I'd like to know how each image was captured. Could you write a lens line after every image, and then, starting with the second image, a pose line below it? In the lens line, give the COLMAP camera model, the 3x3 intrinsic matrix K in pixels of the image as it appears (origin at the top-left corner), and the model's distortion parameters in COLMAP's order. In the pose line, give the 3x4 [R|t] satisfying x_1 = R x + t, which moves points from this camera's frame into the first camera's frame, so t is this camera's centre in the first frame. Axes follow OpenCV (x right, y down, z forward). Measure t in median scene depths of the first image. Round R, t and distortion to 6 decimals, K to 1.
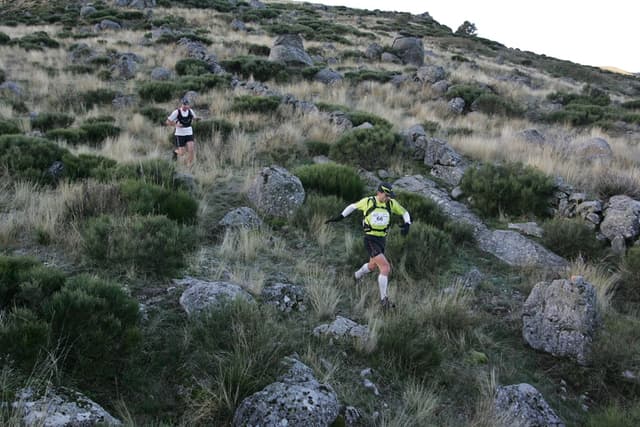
lens RADIAL K [[970.4, 0, 320.0], [0, 970.4, 213.5], [0, 0, 1]] dist [-0.027525, 0.554925]
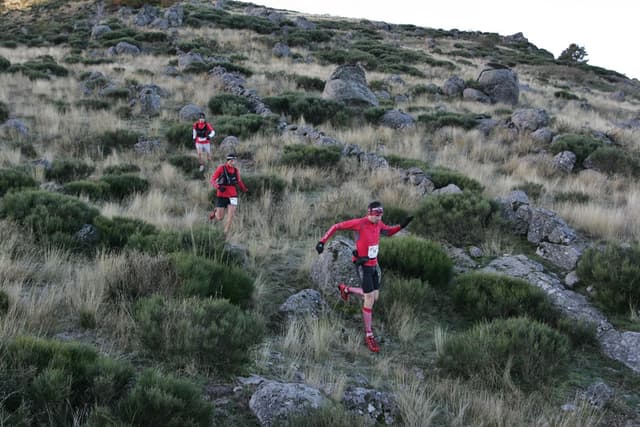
lens RADIAL K [[970.4, 0, 320.0], [0, 970.4, 213.5], [0, 0, 1]] dist [-0.027525, 0.554925]
pose [[0.986981, 0.023795, -0.159068, 0.071510], [-0.043194, 0.991878, -0.119633, 0.032541], [0.154930, 0.124947, 0.979992, 0.209445]]
